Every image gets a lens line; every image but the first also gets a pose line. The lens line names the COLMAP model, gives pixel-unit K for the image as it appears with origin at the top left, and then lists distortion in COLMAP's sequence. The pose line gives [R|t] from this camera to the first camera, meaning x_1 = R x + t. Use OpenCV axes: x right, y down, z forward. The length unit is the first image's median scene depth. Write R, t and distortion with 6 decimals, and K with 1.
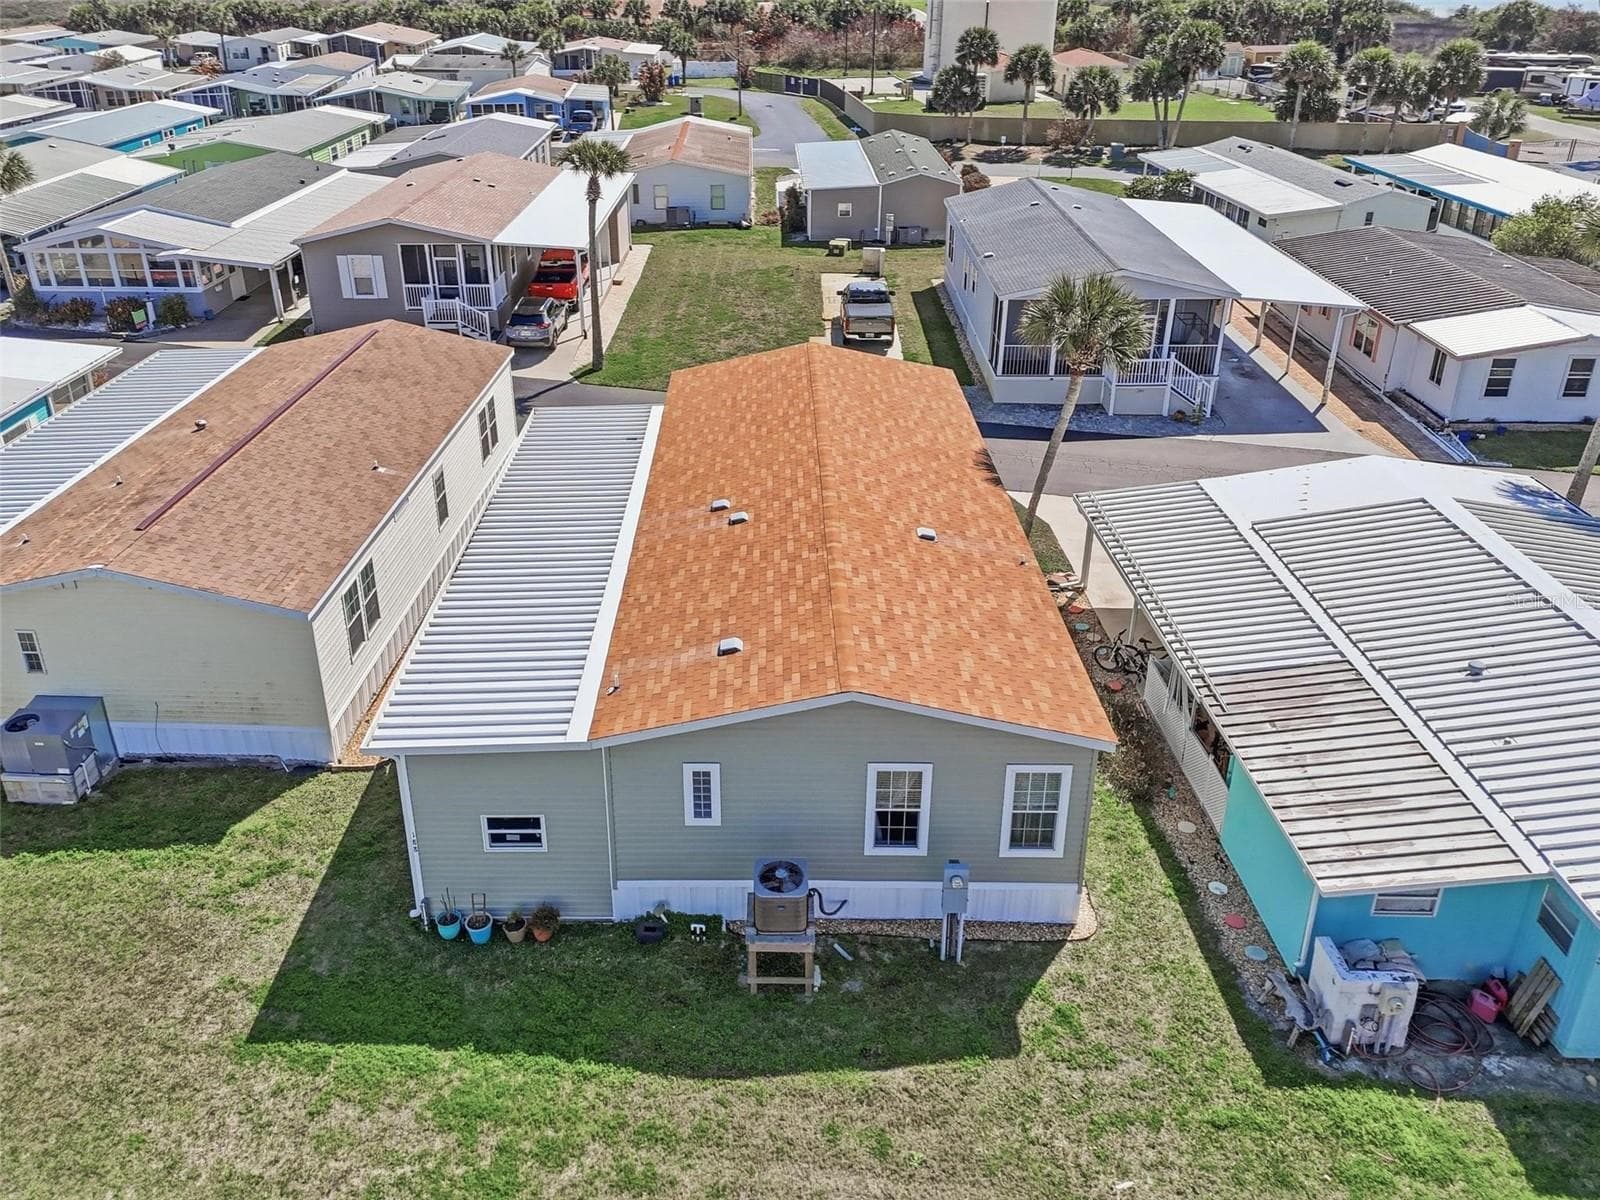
lens RADIAL K [[1217.4, 0, 800.0], [0, 1217.4, 600.0], [0, 0, 1]] dist [0.083269, -0.103437]
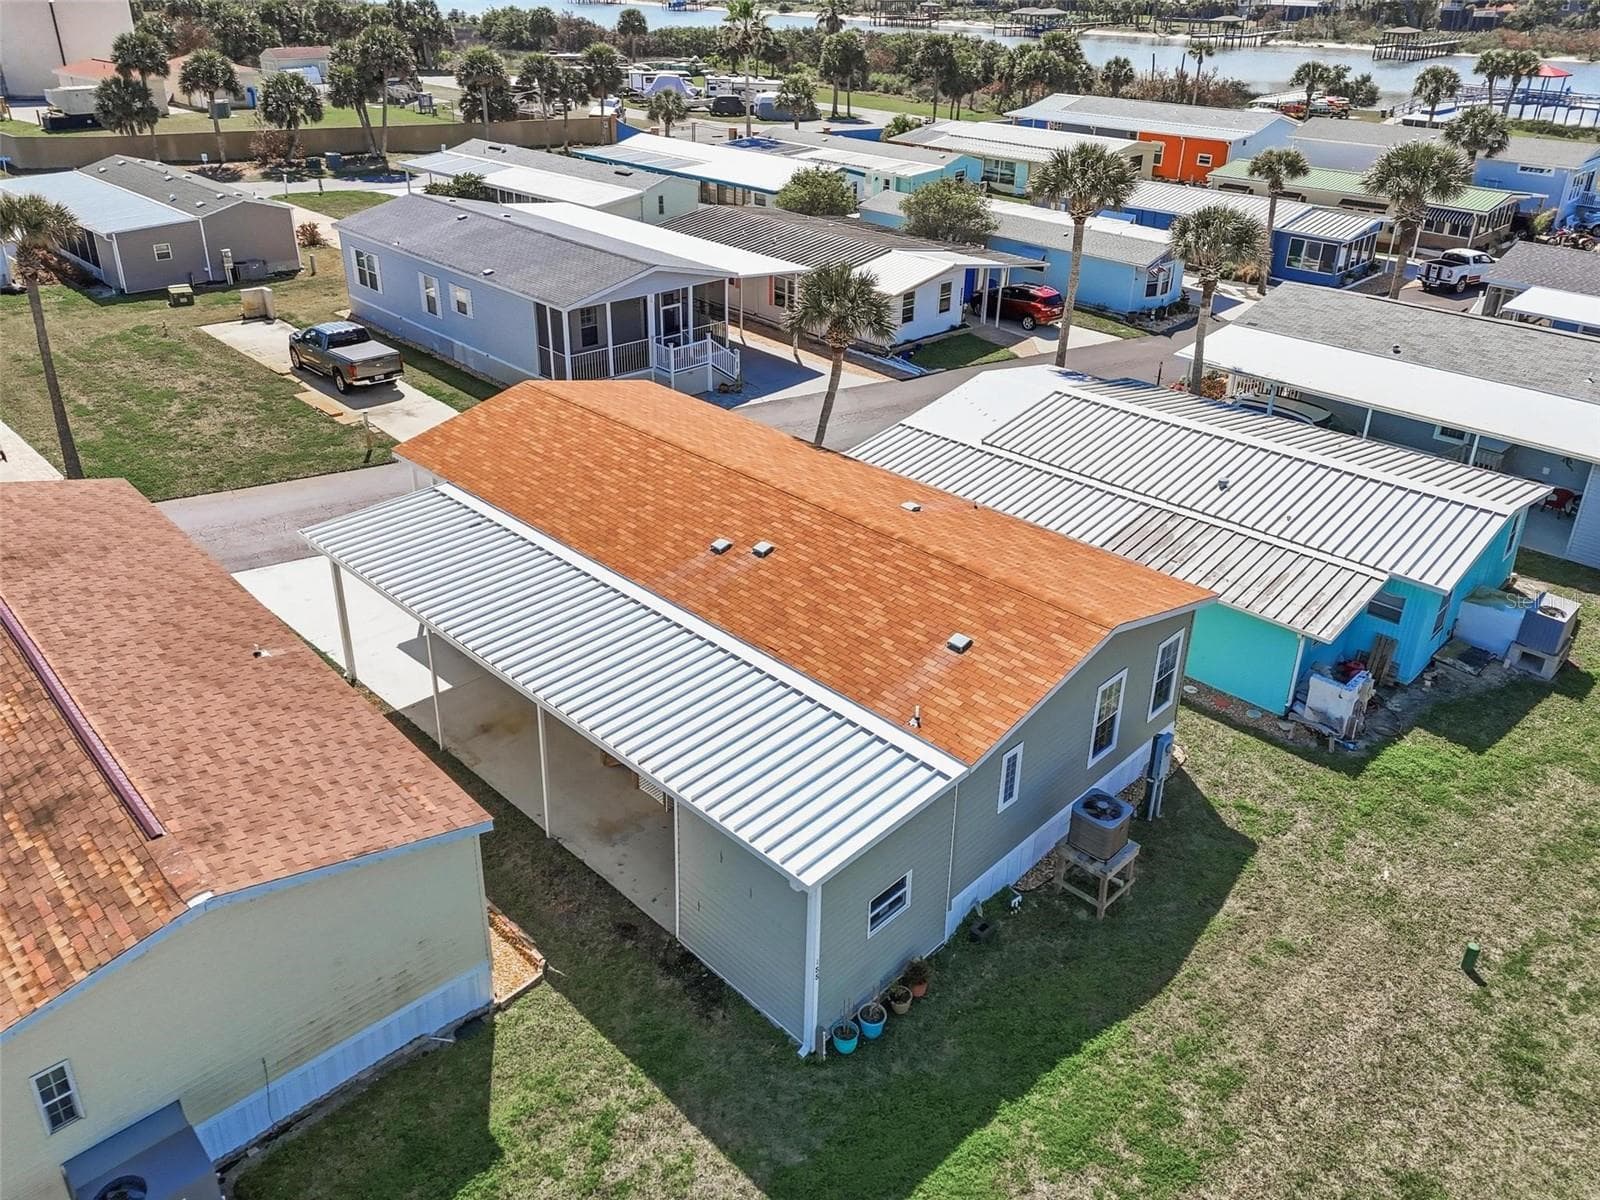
lens RADIAL K [[1197.9, 0, 800.0], [0, 1197.9, 600.0], [0, 0, 1]] dist [0.060232, -0.051755]
pose [[0.667623, -0.327016, 0.668834, -0.645301], [0.321238, 0.936969, 0.137460, -0.141789], [-0.671629, 0.123083, 0.730592, 0.261970]]
